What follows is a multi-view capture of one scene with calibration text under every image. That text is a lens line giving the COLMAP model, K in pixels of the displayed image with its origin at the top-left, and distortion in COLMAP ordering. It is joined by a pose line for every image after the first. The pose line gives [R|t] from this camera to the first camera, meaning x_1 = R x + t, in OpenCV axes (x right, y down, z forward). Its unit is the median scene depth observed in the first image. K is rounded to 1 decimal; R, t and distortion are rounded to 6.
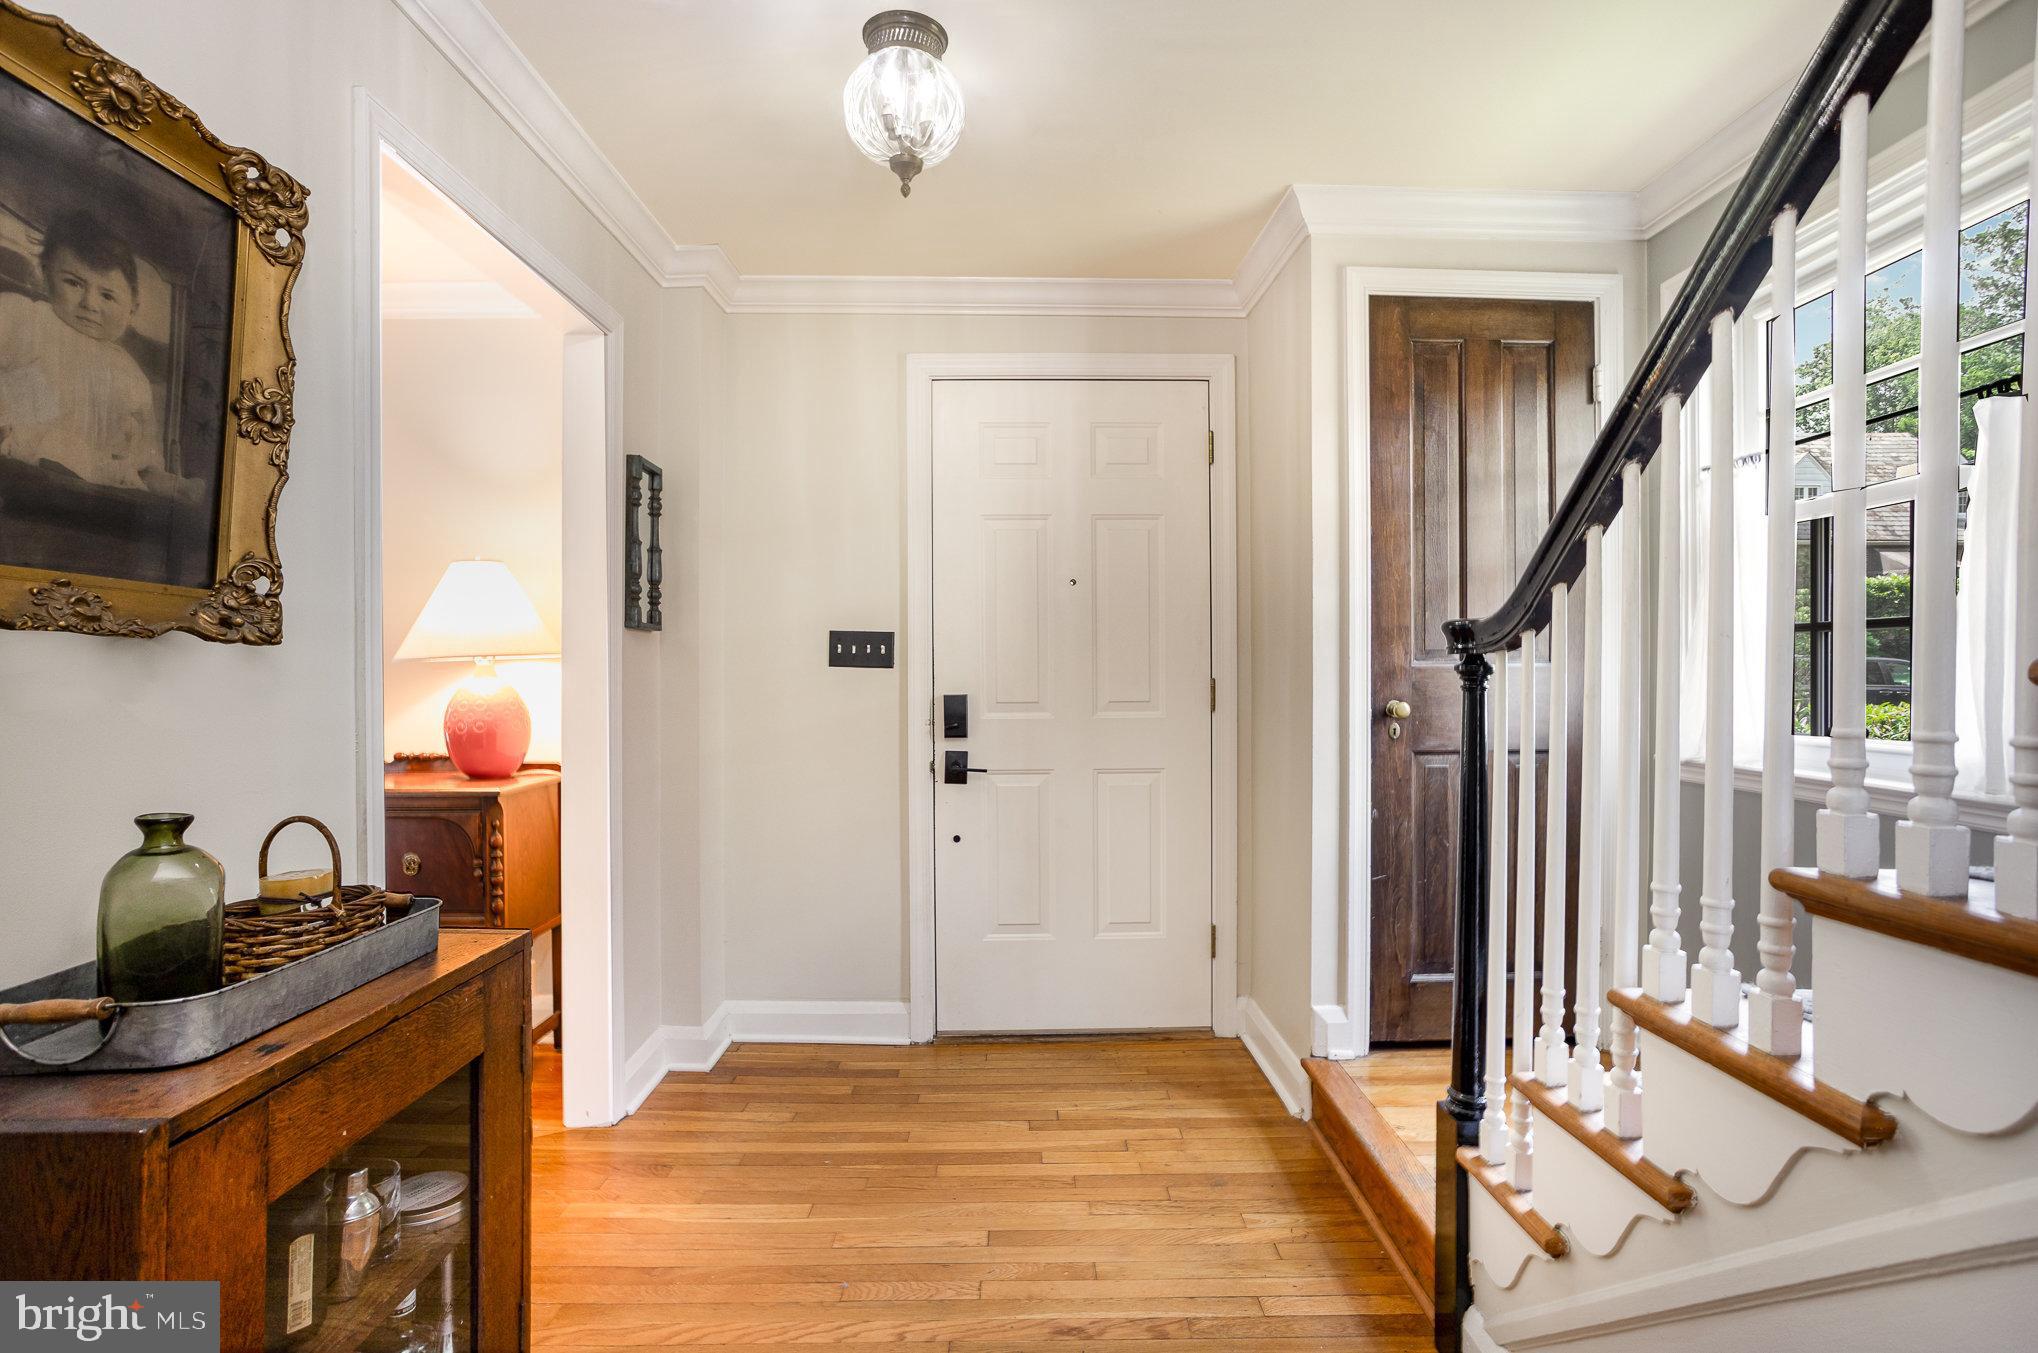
lens RADIAL K [[989.3, 0, 1027.1], [0, 989.3, 671.2], [0, 0, 1]] dist [-0.024164, 0.000593]
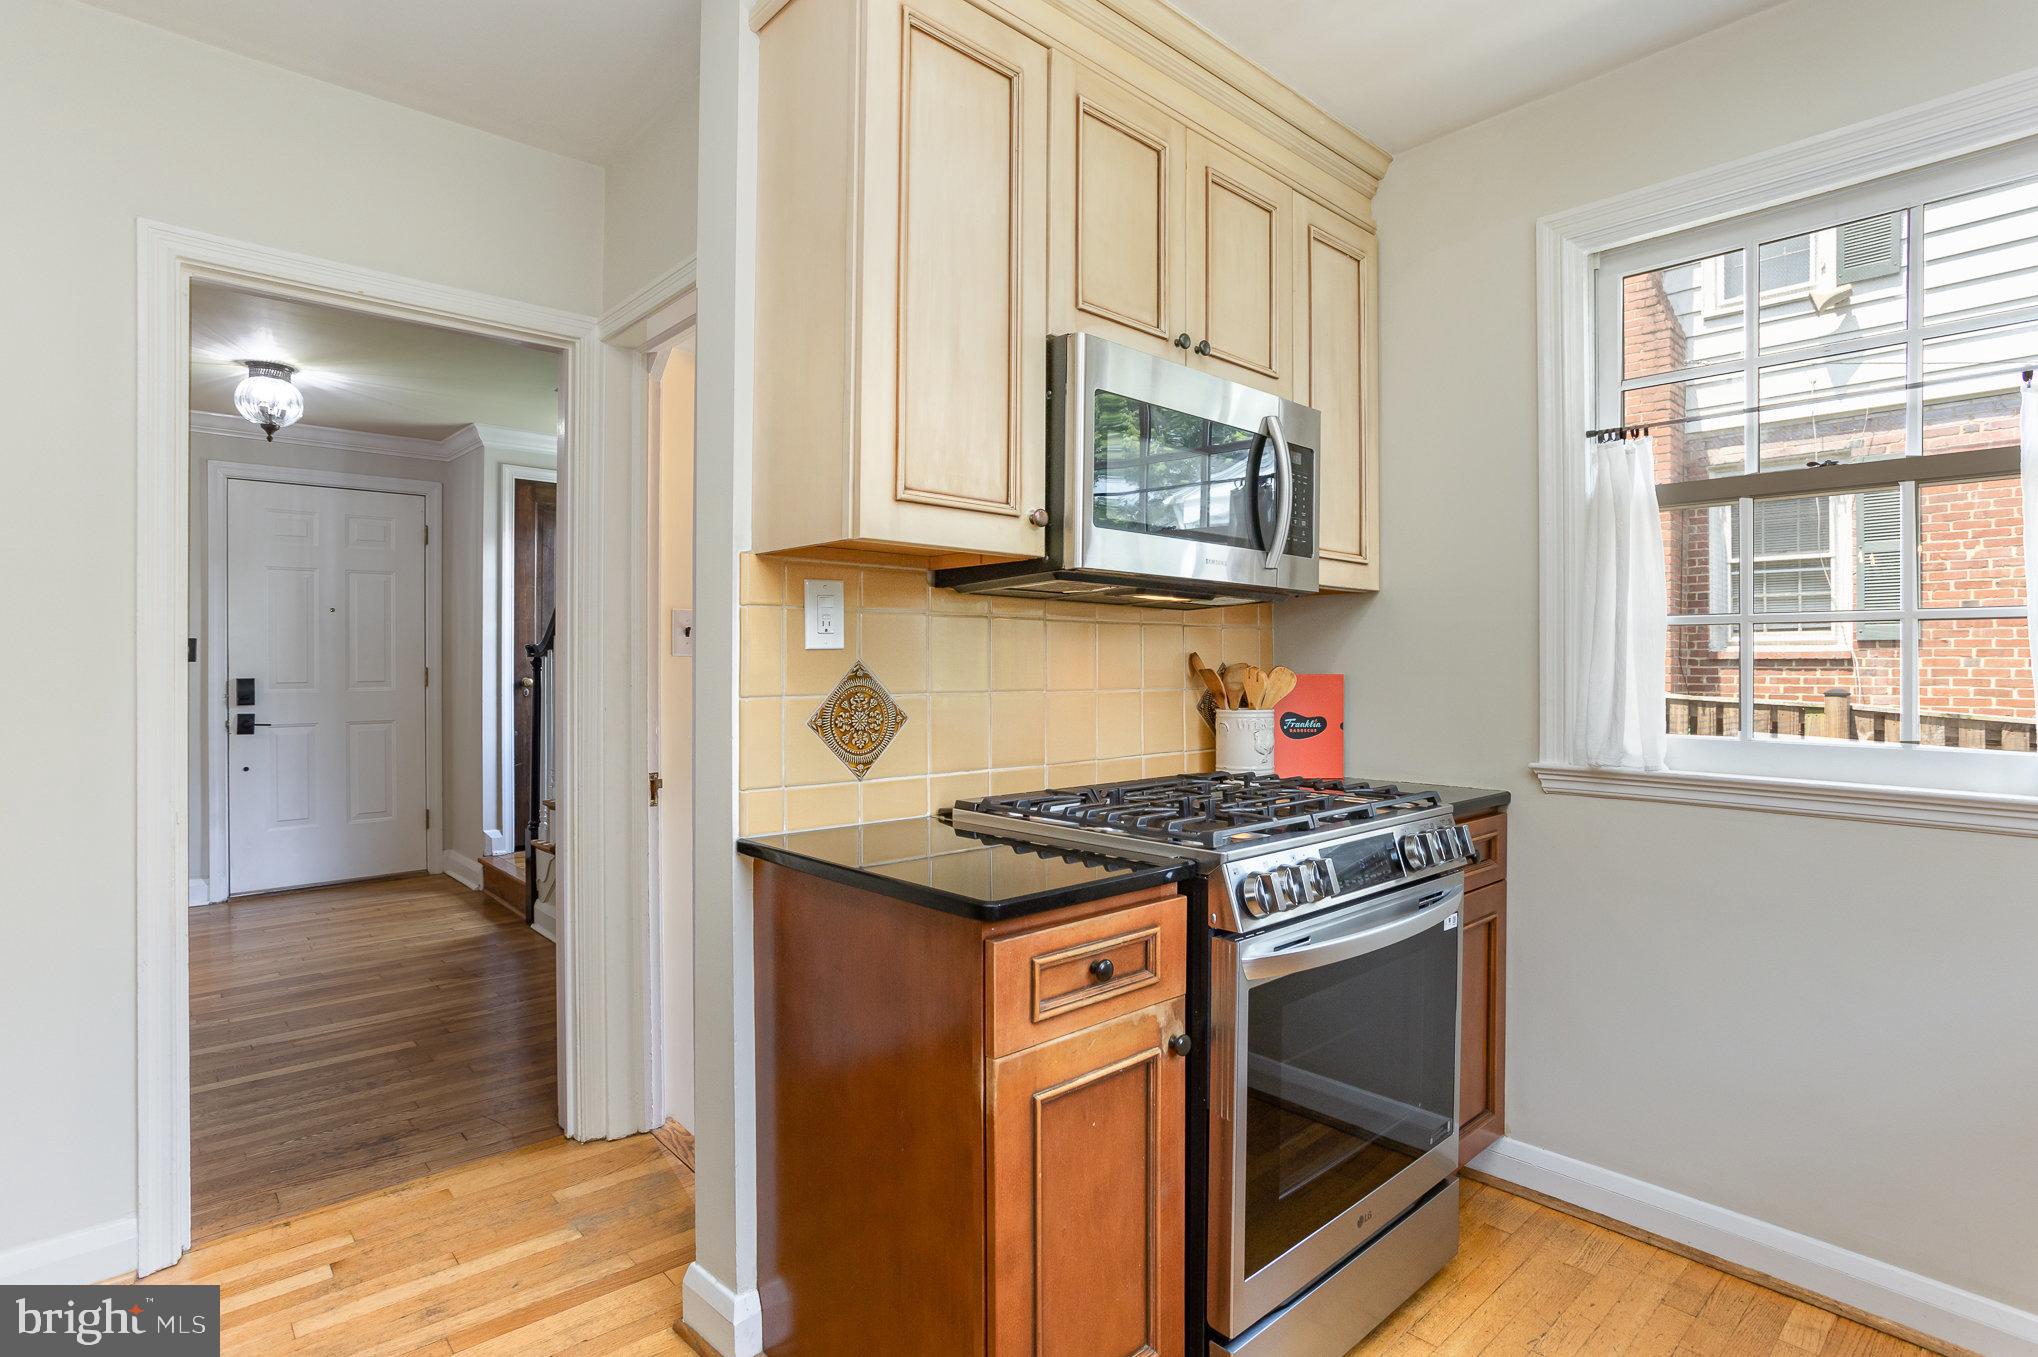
lens RADIAL K [[1022.8, 0, 1026.1], [0, 1022.8, 658.5], [0, 0, 1]] dist [-0.024794, 0.000204]
pose [[0.748809, 0.002495, 0.662782, -0.206951], [-0.000285, 0.999994, -0.003443, -0.002421], [-0.662786, 0.002390, 0.748805, -1.045318]]
